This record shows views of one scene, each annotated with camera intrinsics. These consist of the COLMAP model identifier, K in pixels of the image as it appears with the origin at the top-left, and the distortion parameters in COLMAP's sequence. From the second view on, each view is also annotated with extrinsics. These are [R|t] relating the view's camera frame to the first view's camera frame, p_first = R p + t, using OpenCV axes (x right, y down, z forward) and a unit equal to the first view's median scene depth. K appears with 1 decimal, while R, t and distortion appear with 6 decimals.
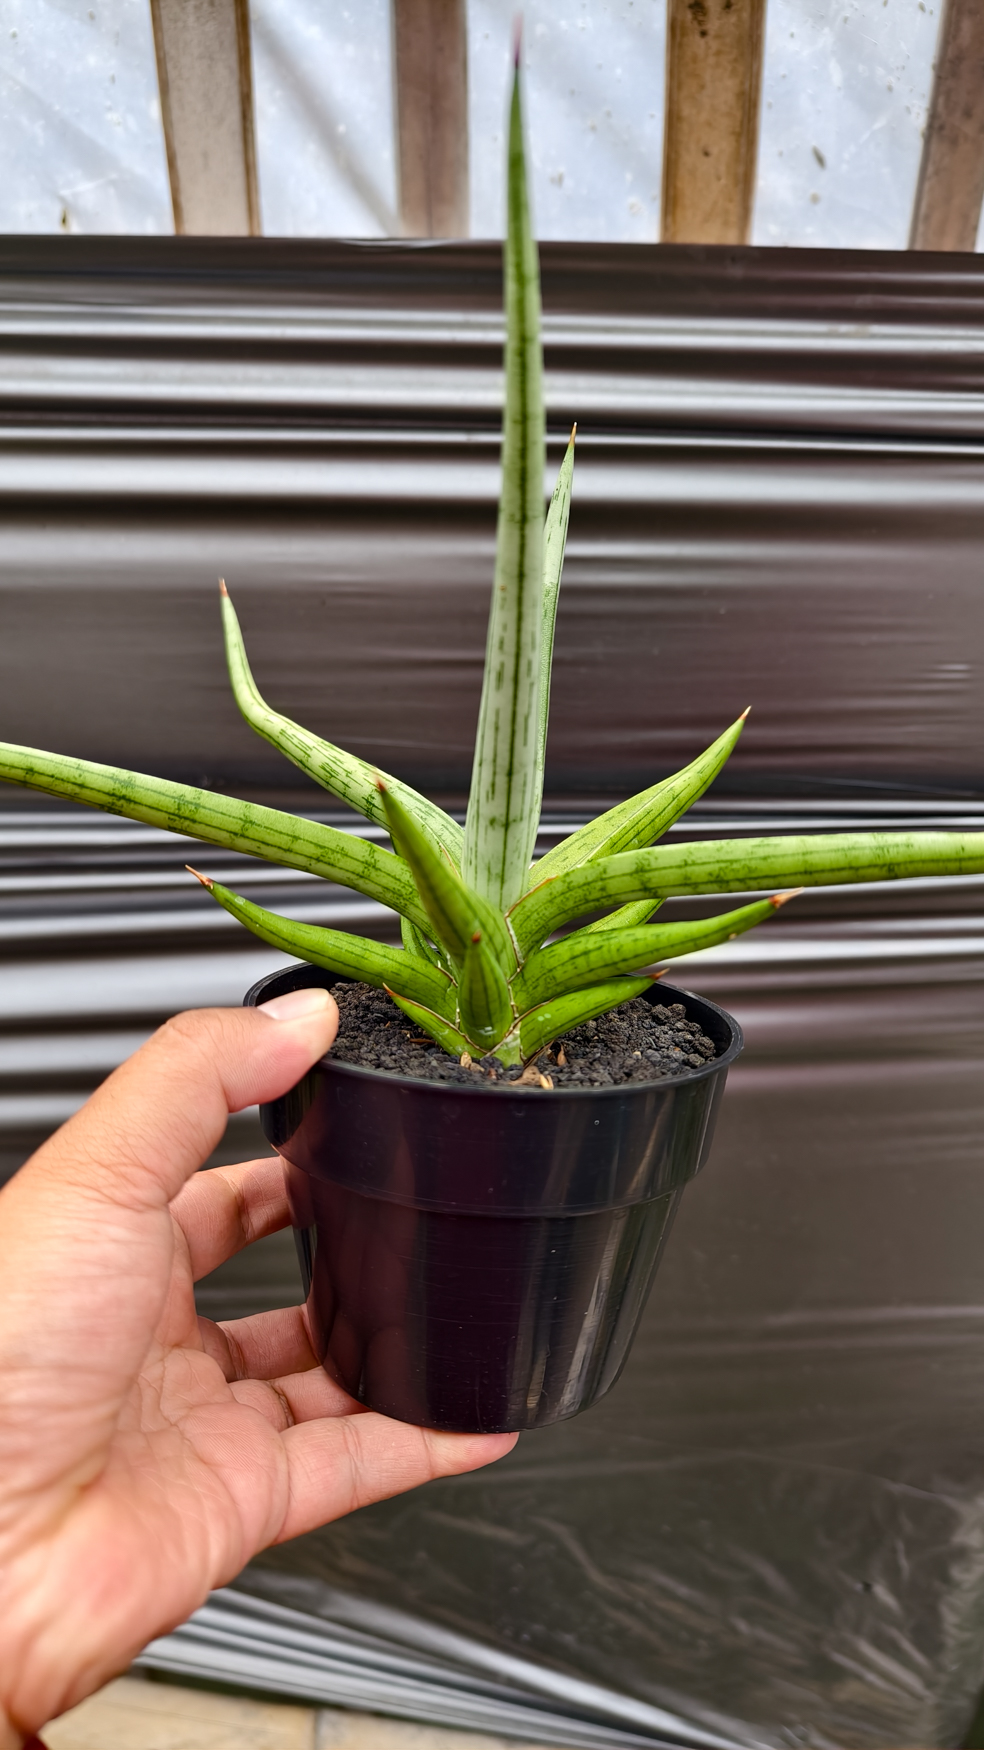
lens RADIAL K [[1214.0, 0, 496.7], [0, 1214.0, 867.8], [0, 0, 1]] dist [-0.013438, -0.002872]
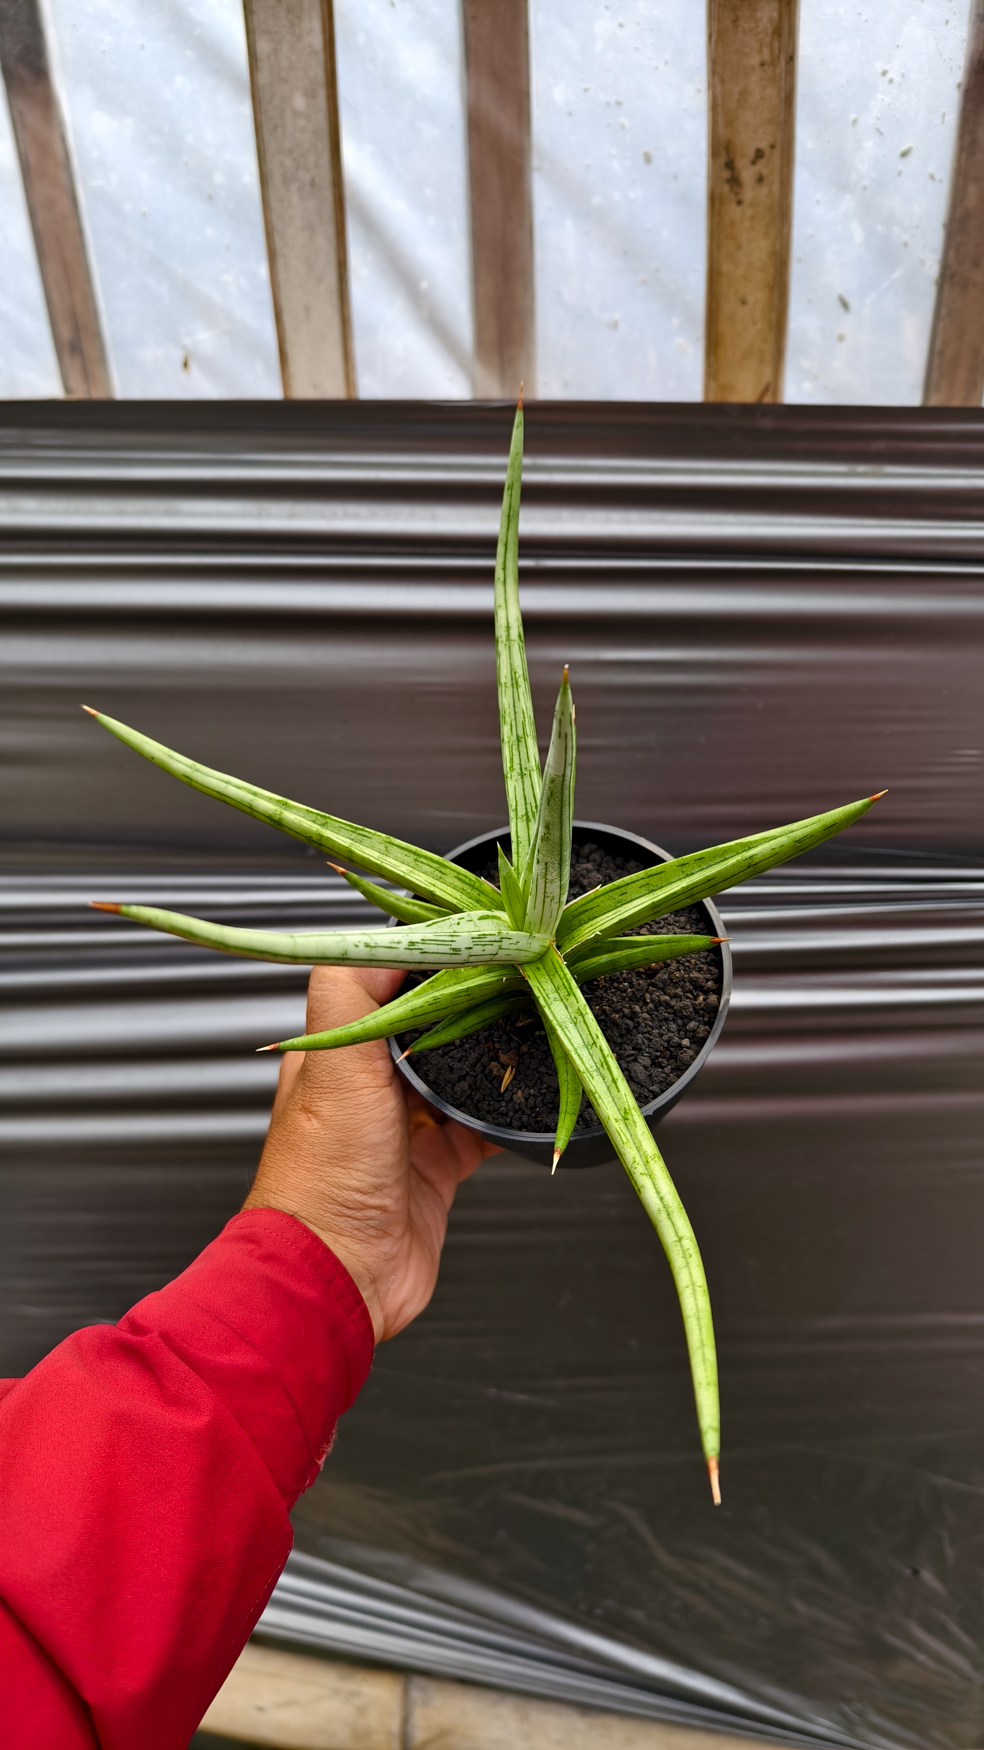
lens RADIAL K [[1214.0, 0, 496.8], [0, 1214.0, 856.8], [0, 0, 1]] dist [-0.013438, -0.002872]
pose [[0.998130, -0.007855, -0.060620, 0.005957], [0.007738, 0.999968, -0.002152, -0.064207], [0.060635, 0.001678, 0.998159, -0.145786]]
